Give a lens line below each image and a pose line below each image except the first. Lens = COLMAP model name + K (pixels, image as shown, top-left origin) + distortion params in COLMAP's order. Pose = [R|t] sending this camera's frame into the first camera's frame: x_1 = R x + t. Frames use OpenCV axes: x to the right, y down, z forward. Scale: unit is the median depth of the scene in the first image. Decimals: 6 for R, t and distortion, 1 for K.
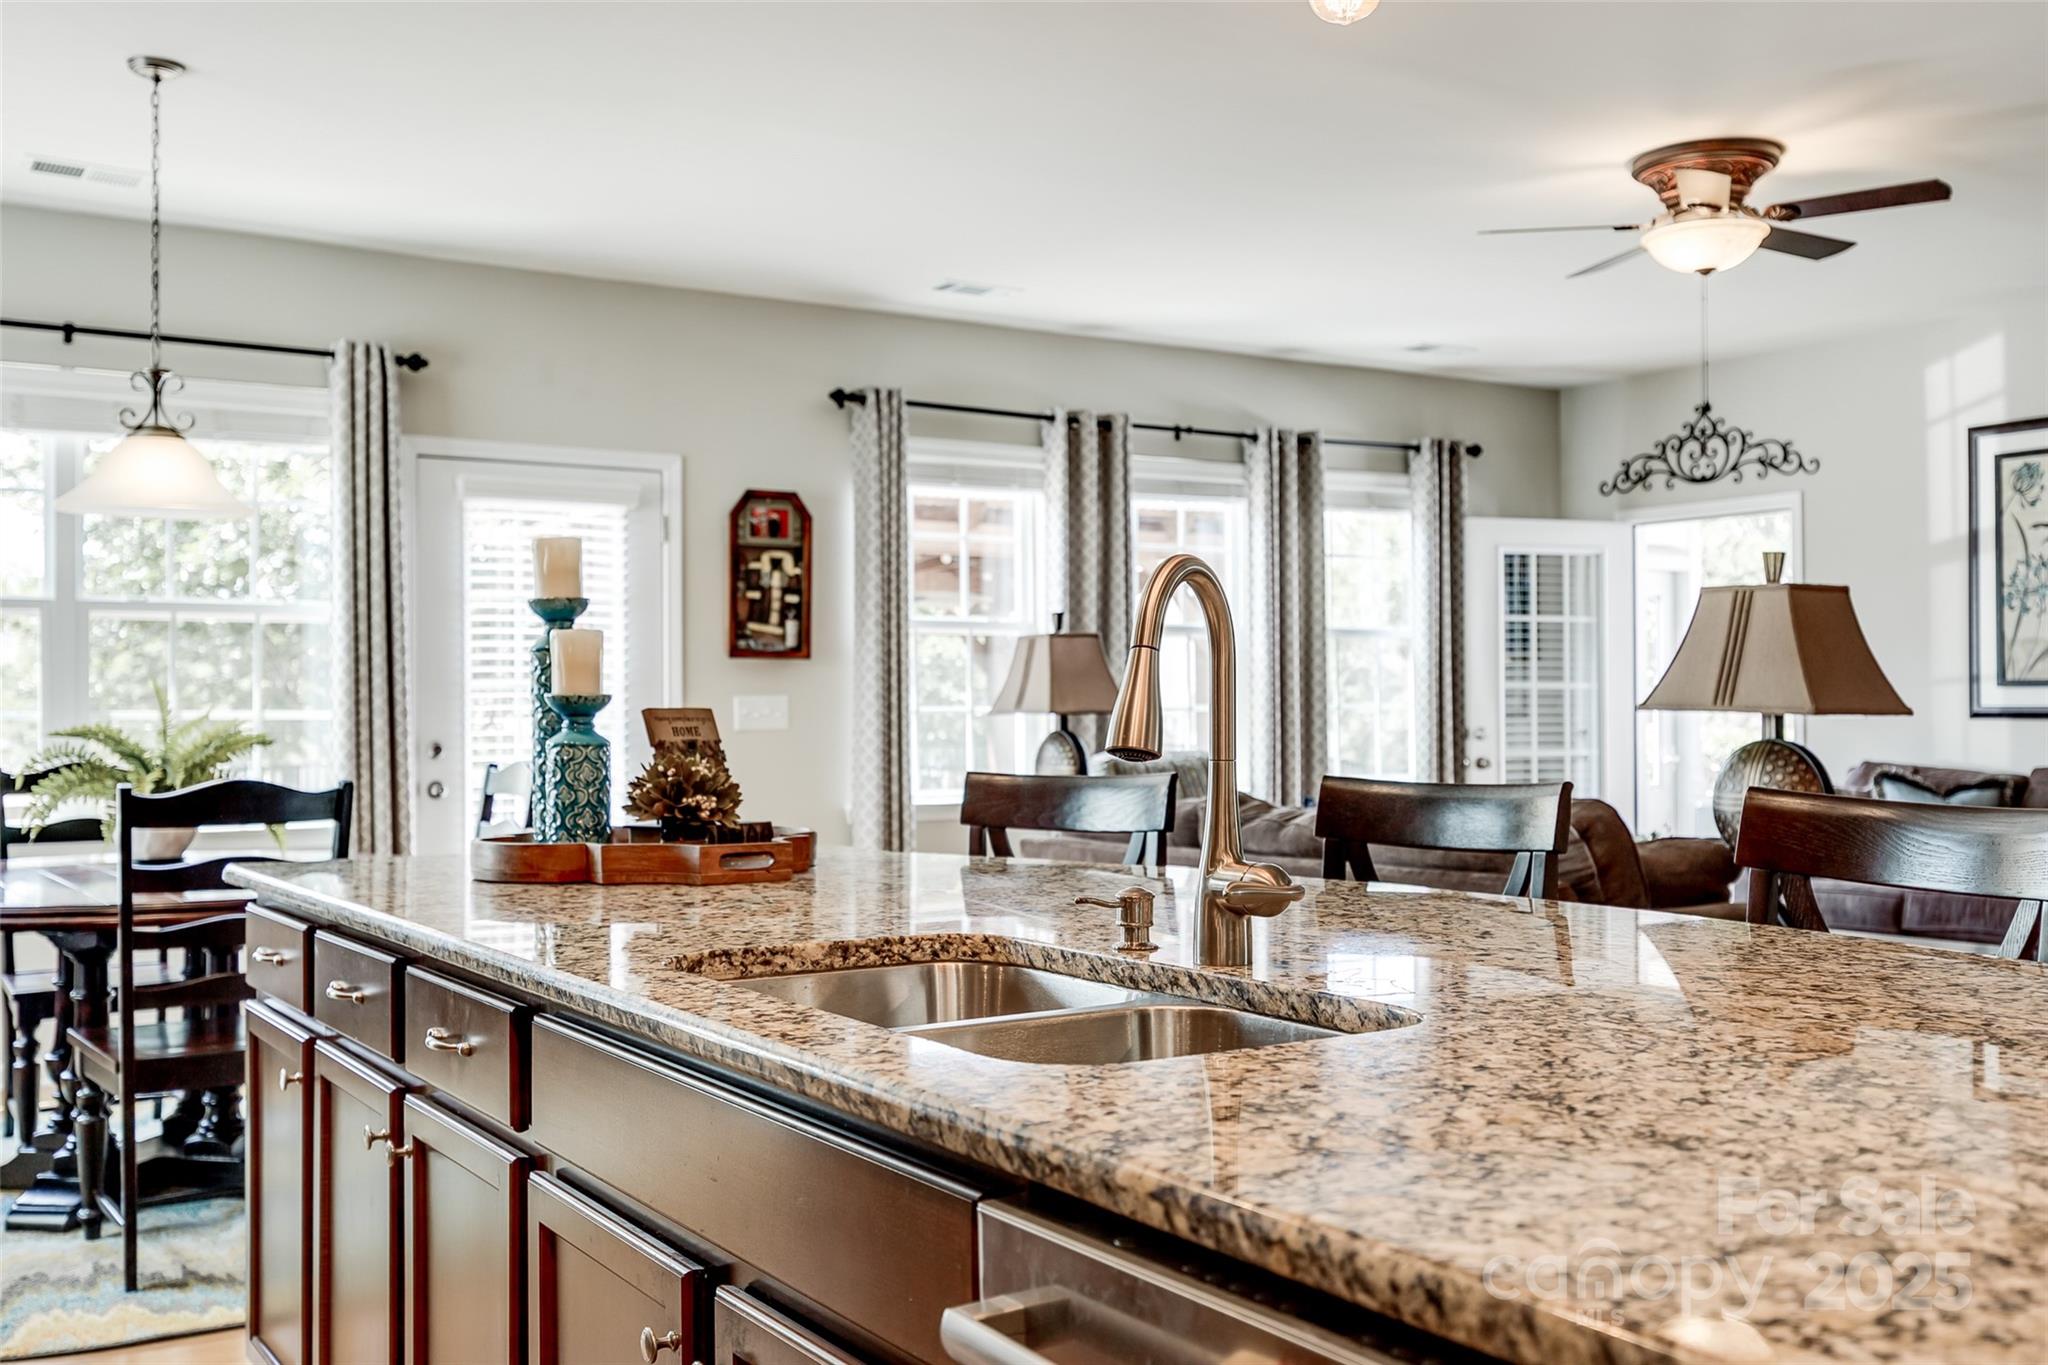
lens RADIAL K [[1929.0, 0, 1023.8], [0, 1929.0, 695.3], [0, 0, 1]] dist [0.015265, -0.018749]
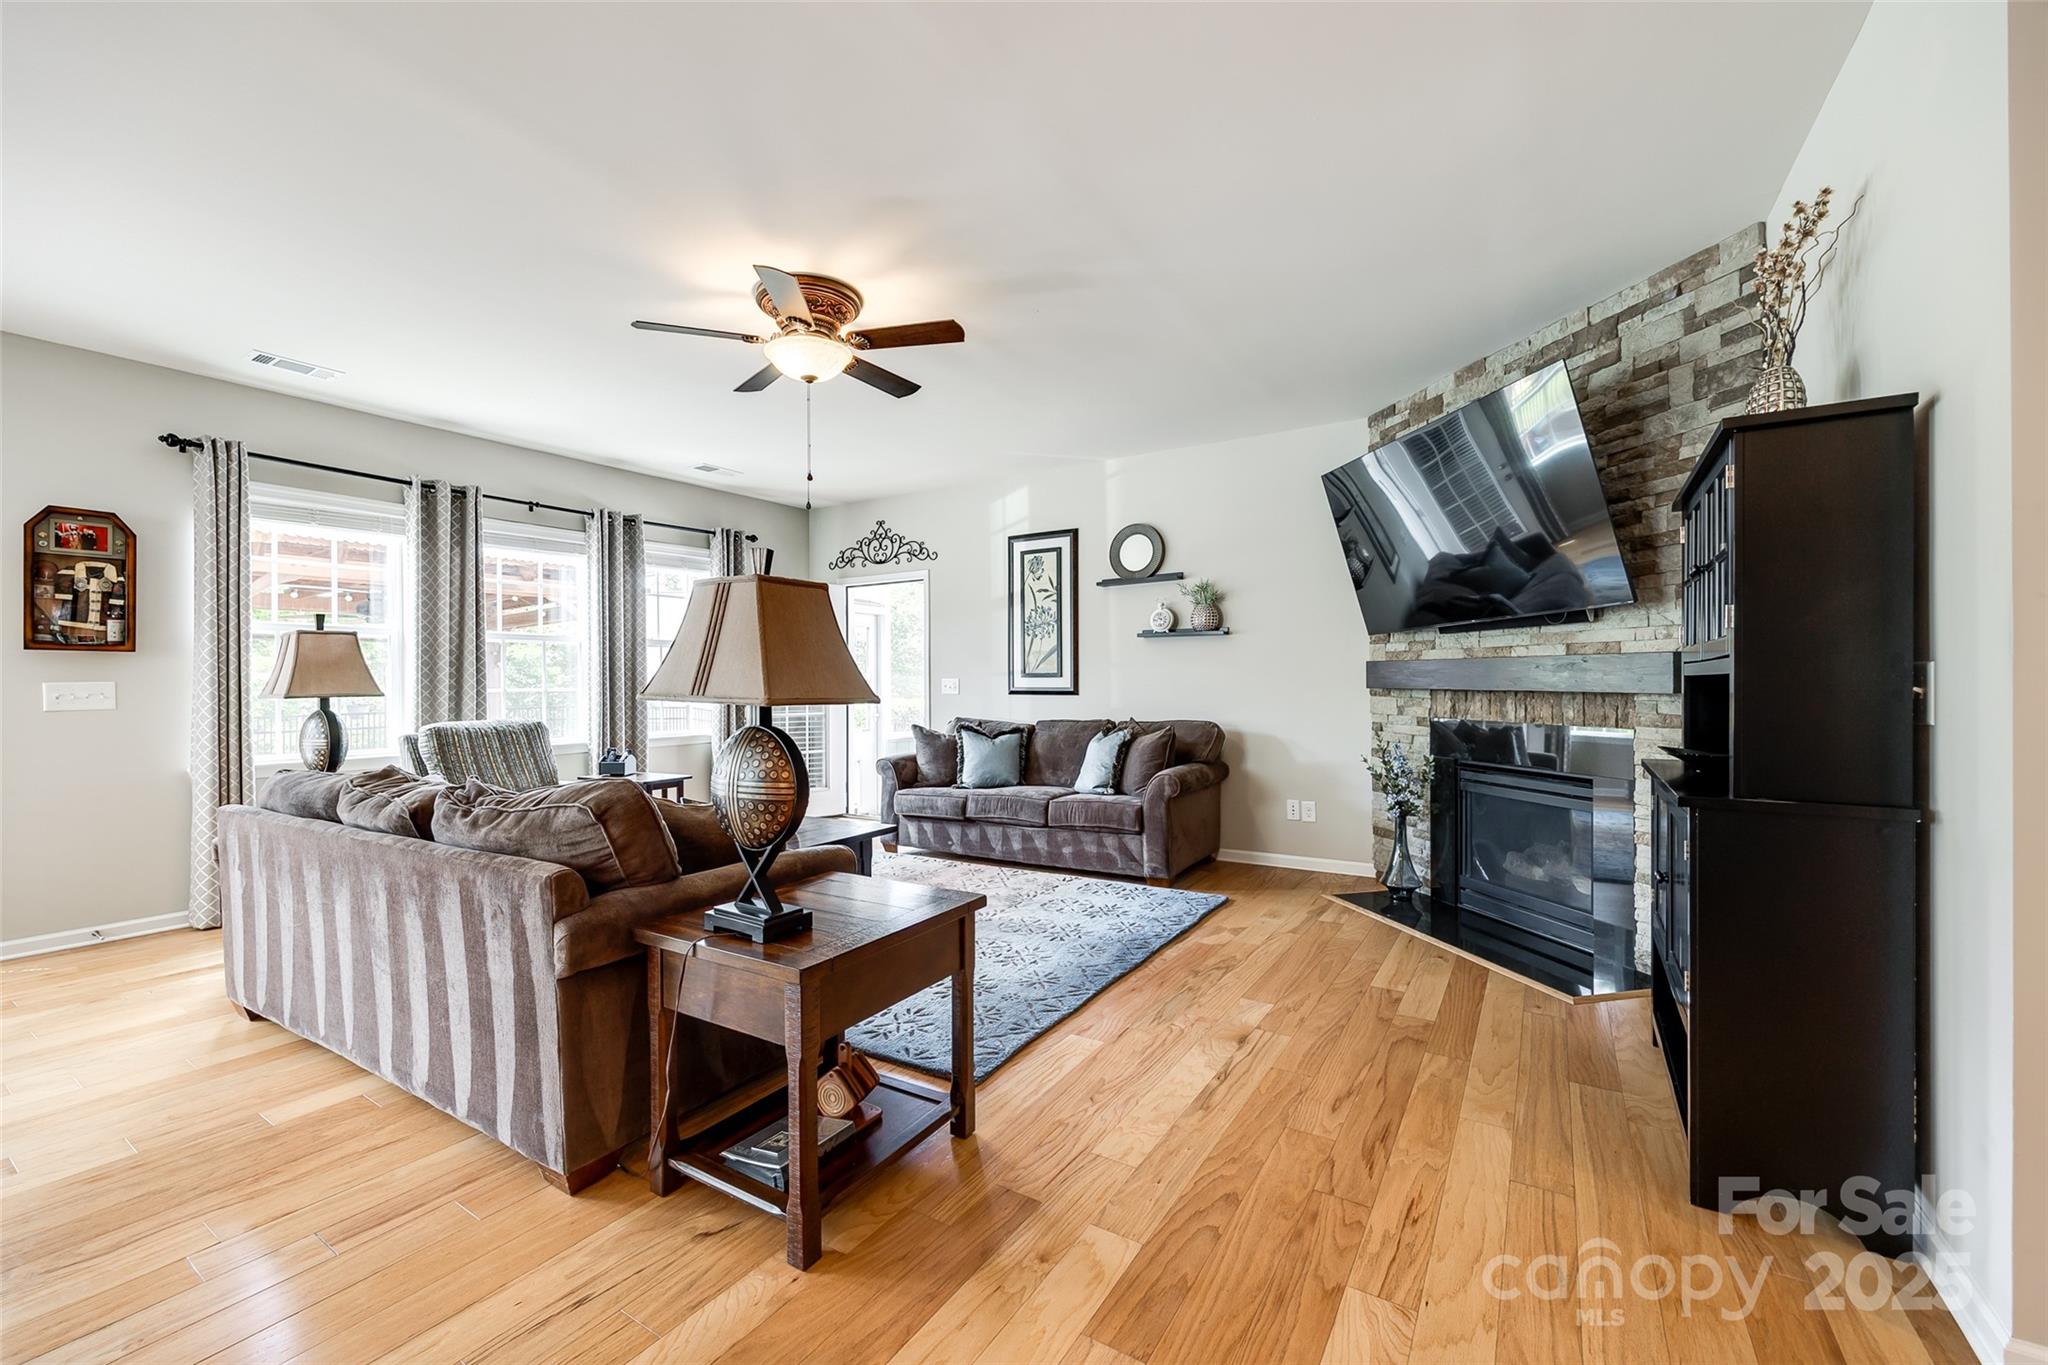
lens RADIAL K [[829.4, 0, 1015.5], [0, 829.4, 687.3], [0, 0, 1]] dist [-0.001596, -0.000071]
pose [[0.913378, -0.001899, 0.407107, 0.176725], [-0.001560, 0.999965, 0.008164, -0.001394], [-0.407109, -0.008092, 0.913344, 0.280846]]
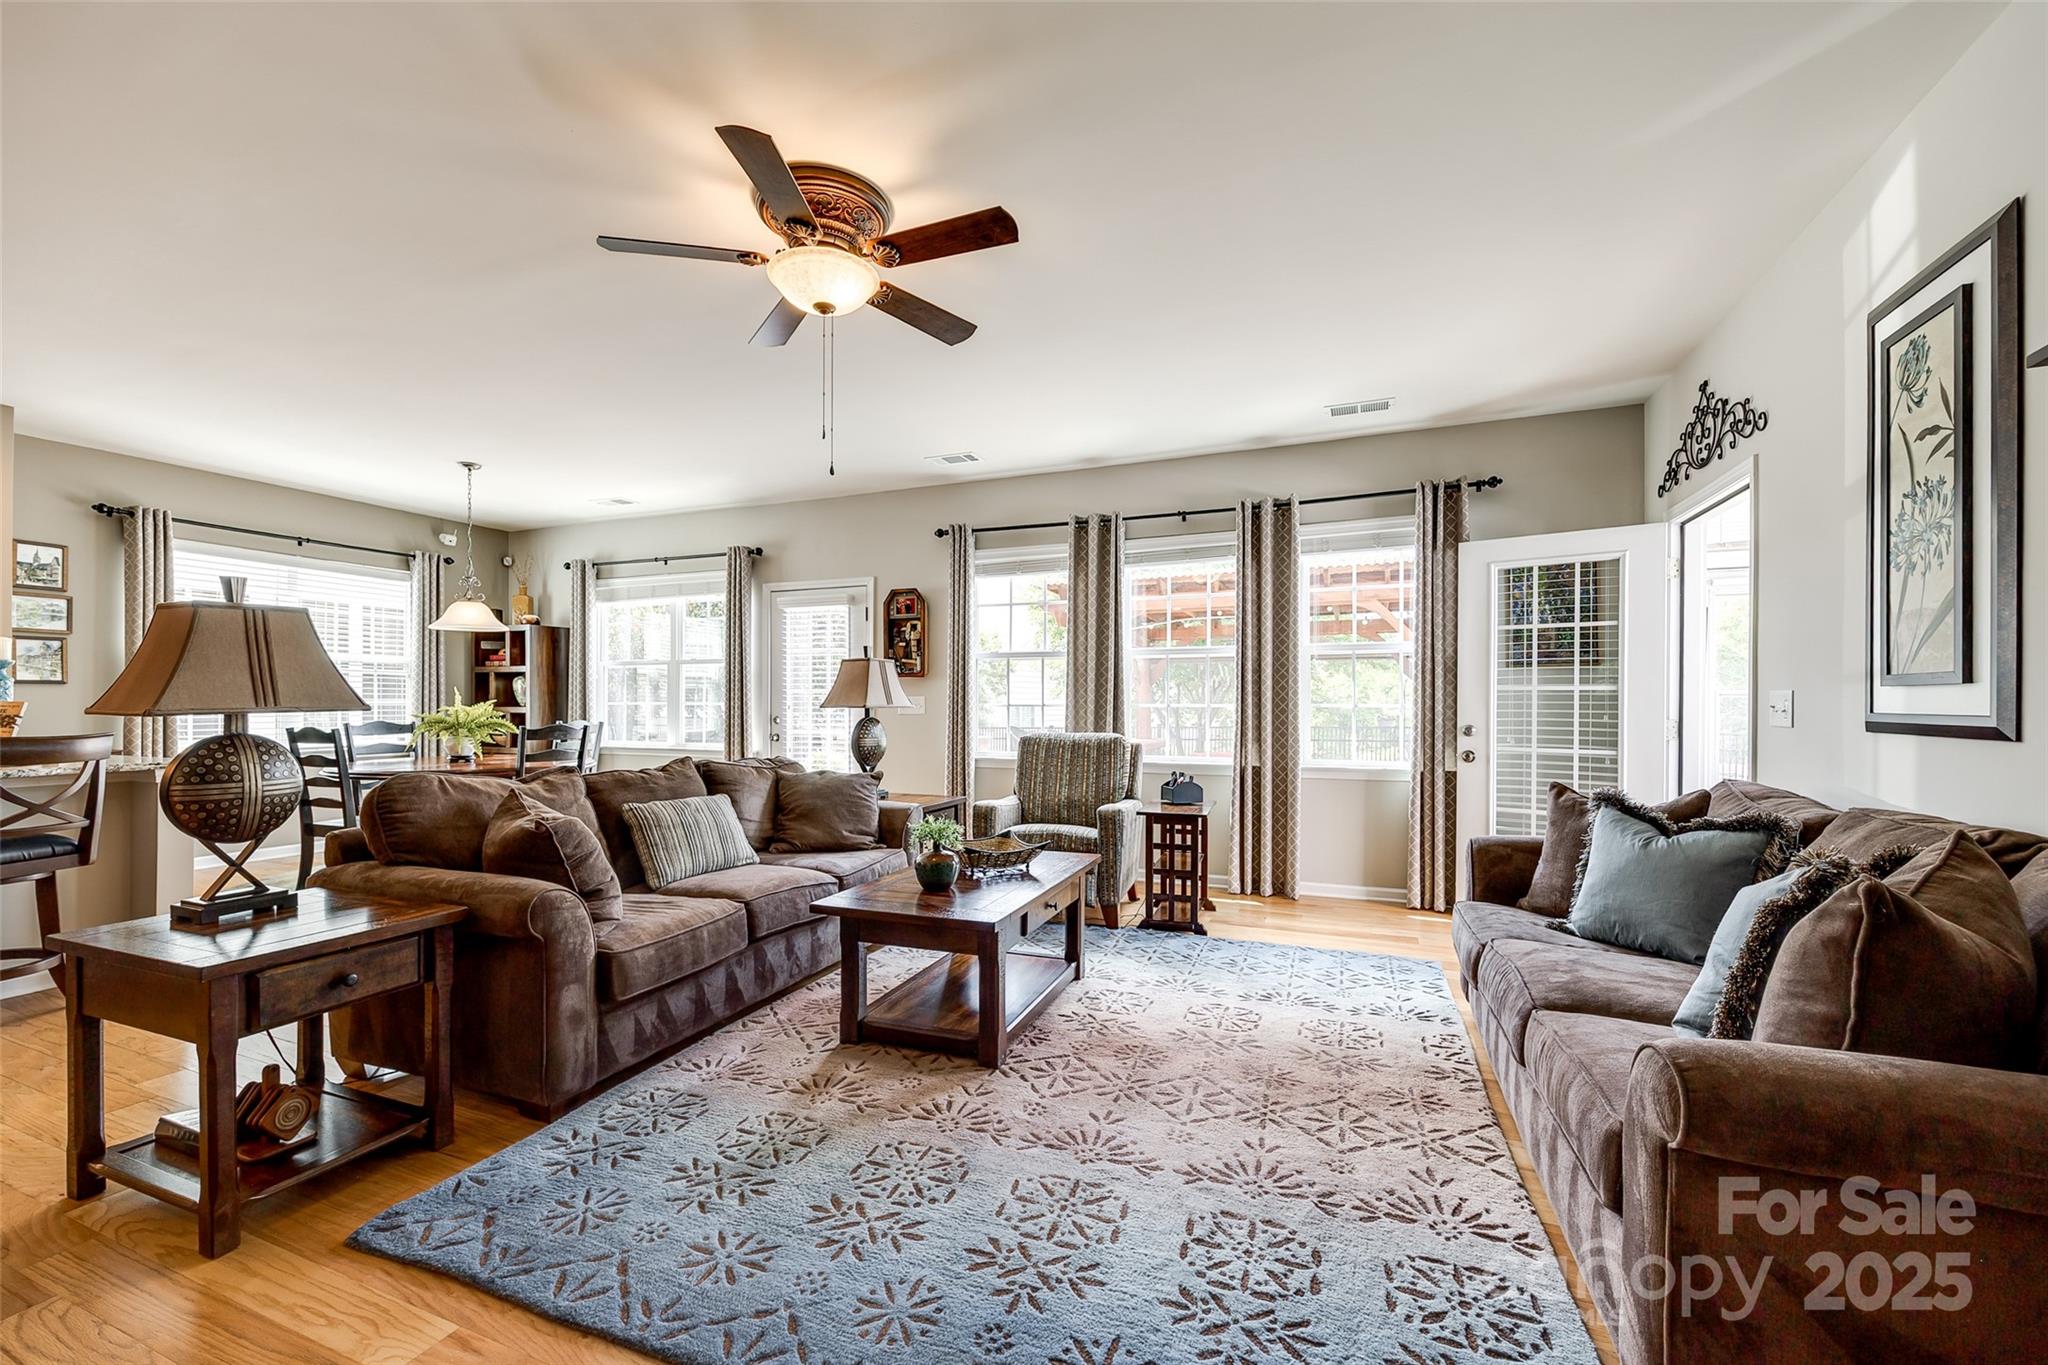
lens RADIAL K [[834.5, 0, 1015.4], [0, 834.5, 695.3], [0, 0, 1]] dist [-0.000069, 0.000120]
pose [[0.559485, 0.000466, -0.828840, 0.582240], [-0.000629, 1.000000, 0.000137, -0.000932], [0.828840, 0.000445, 0.559486, 0.592309]]
